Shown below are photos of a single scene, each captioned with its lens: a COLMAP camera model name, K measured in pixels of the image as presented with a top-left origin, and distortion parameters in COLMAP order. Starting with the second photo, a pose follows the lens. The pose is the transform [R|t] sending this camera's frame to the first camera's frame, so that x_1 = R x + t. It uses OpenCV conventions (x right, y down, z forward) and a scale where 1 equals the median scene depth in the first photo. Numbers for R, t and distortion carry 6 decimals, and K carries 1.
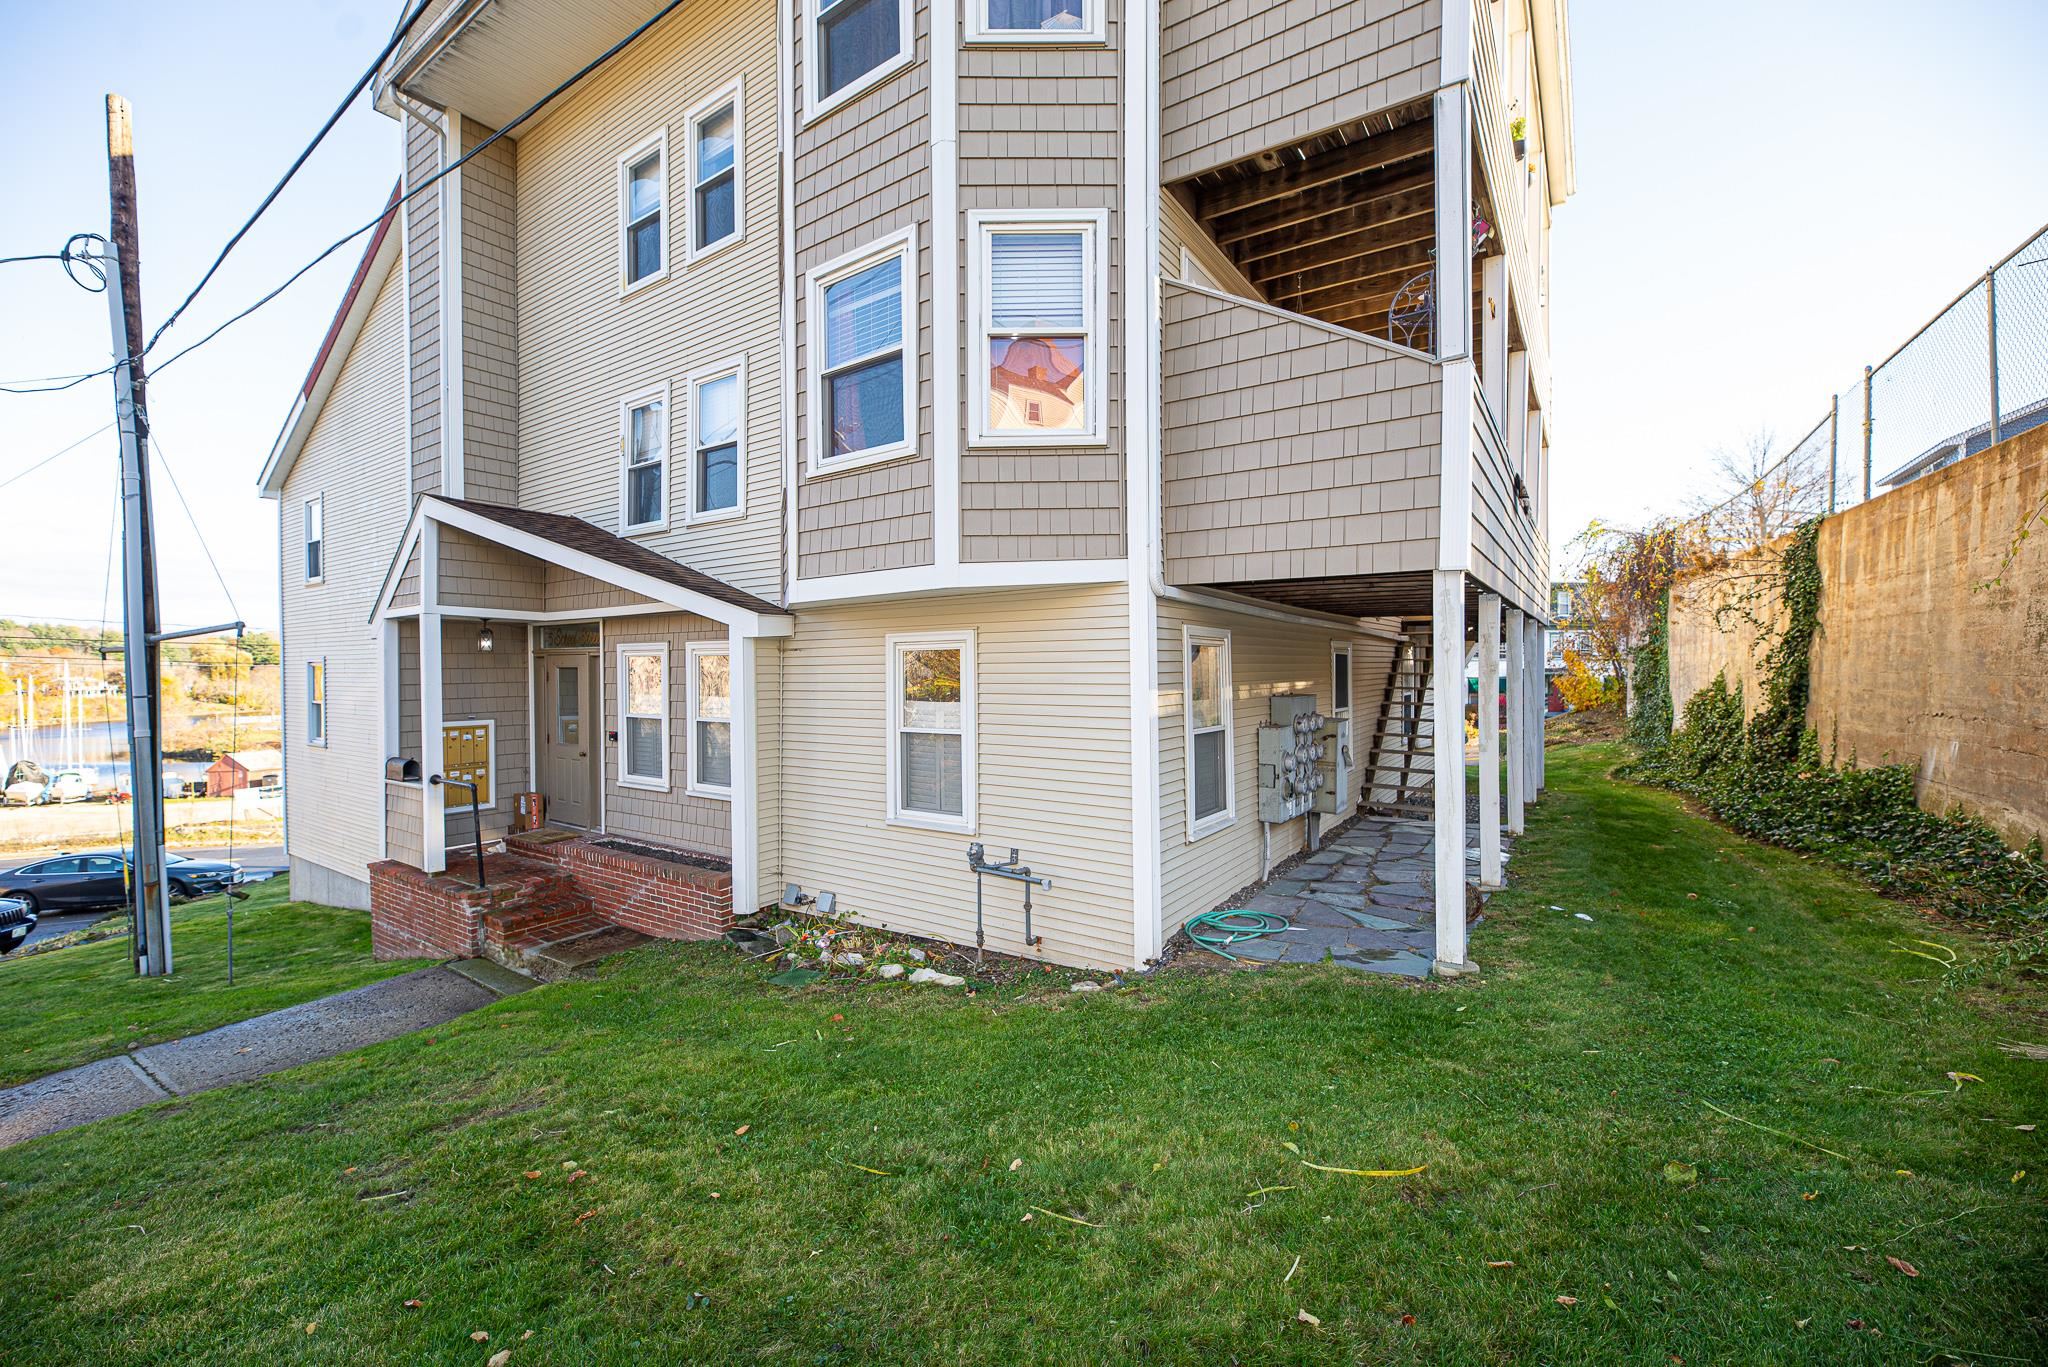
lens RADIAL K [[828.5, 0, 1047.5], [0, 828.5, 676.5], [0, 0, 1]] dist [0.003130, -0.003899]
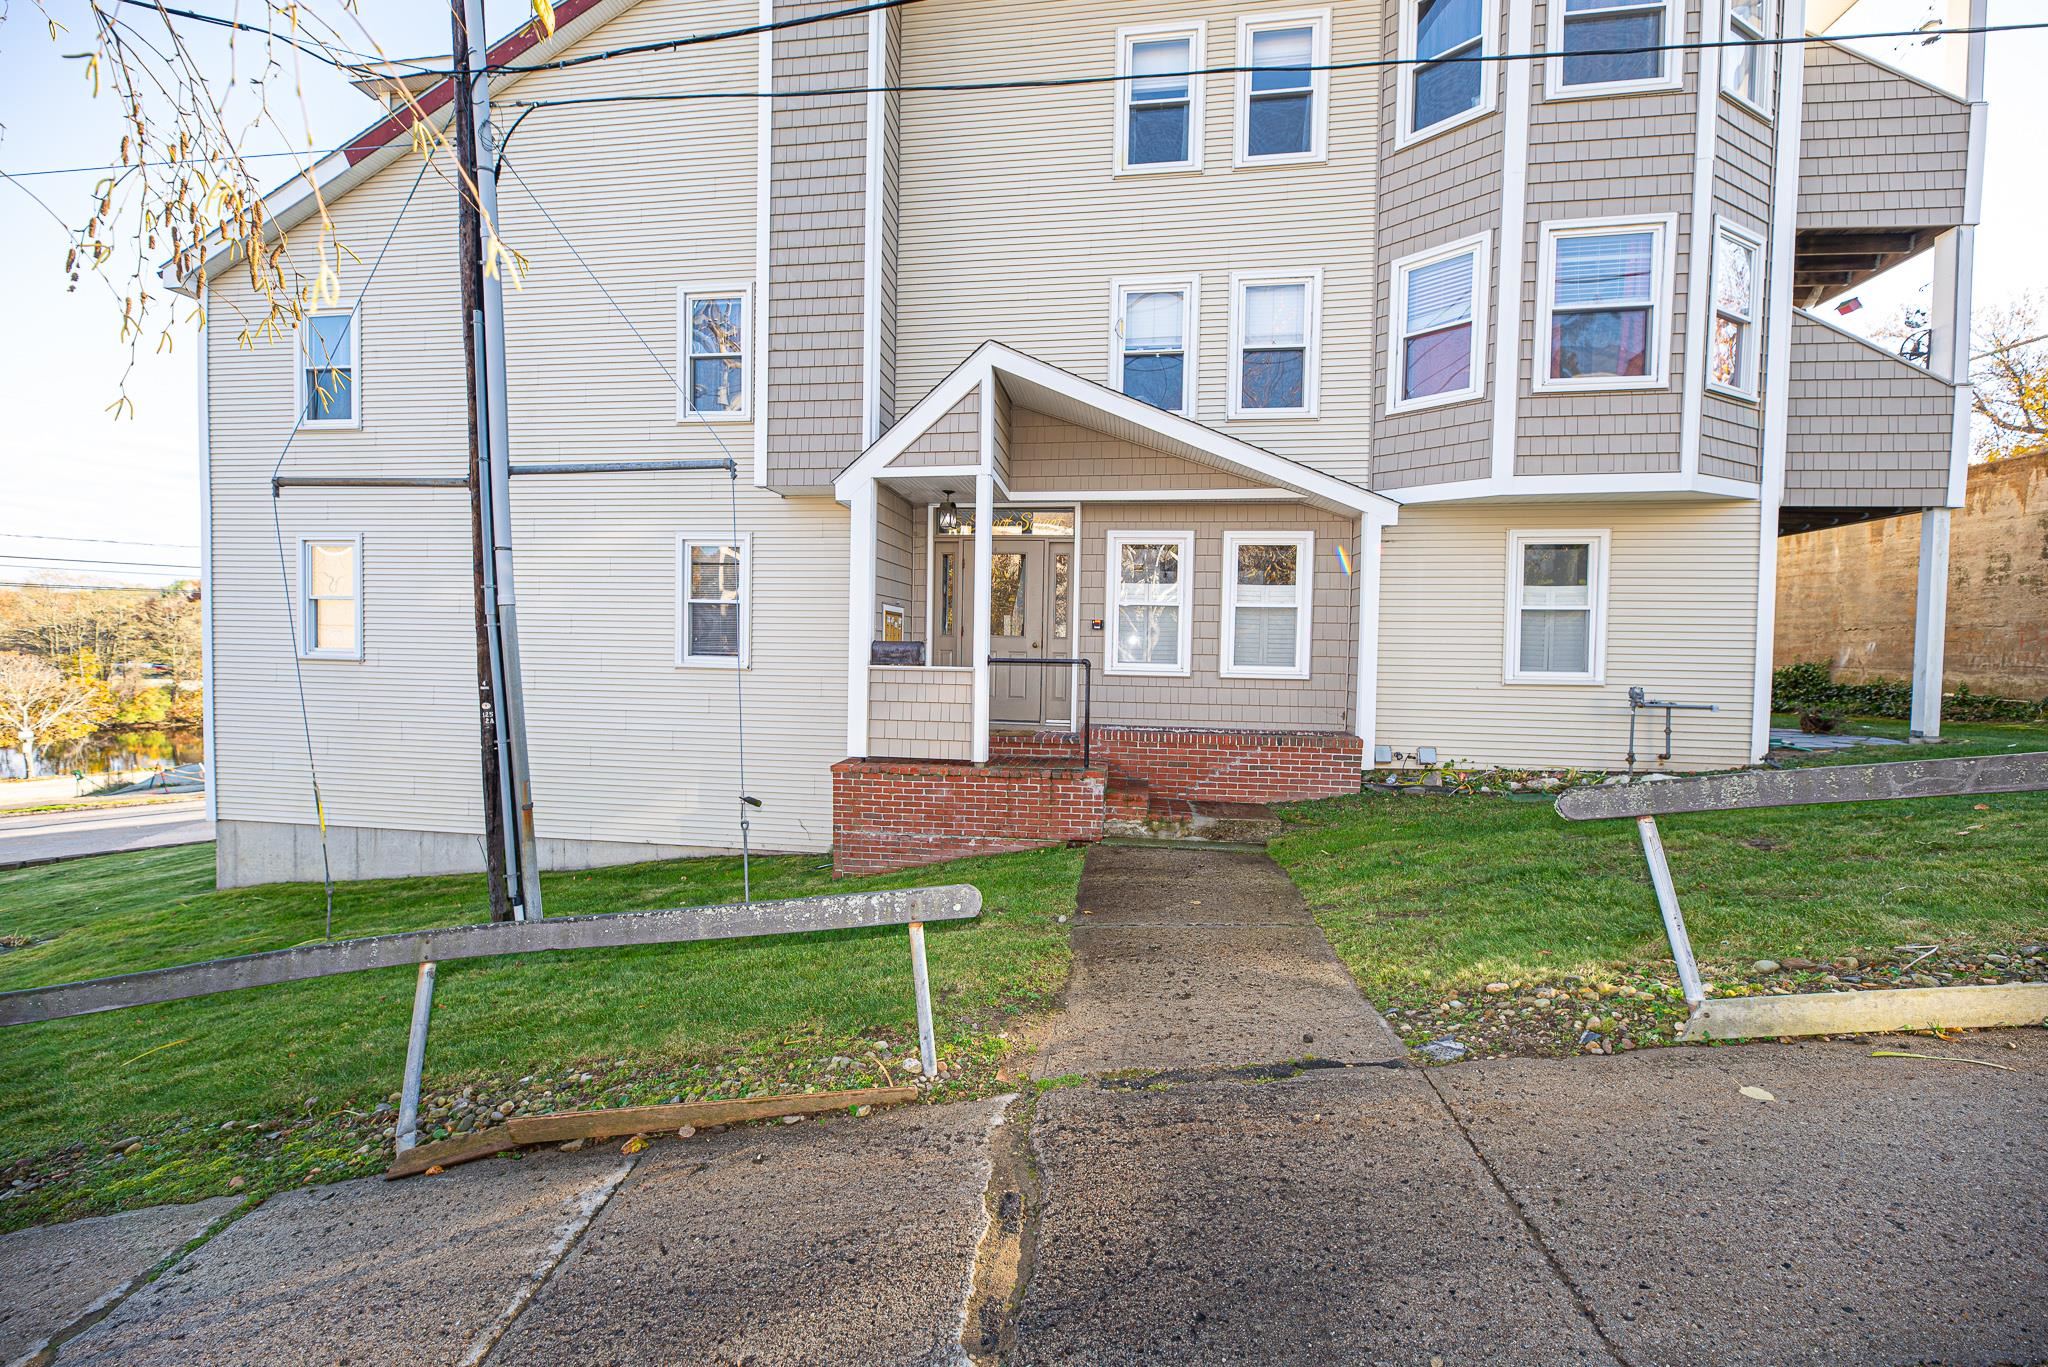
lens RADIAL K [[828.5, 0, 995.4], [0, 828.5, 683.1], [0, 0, 1]] dist [0.003130, -0.003899]
pose [[0.896846, 0.006423, 0.442295, -1.161974], [-0.018000, 0.999596, 0.021983, 0.133168], [-0.441976, -0.027676, 0.896600, 0.185074]]
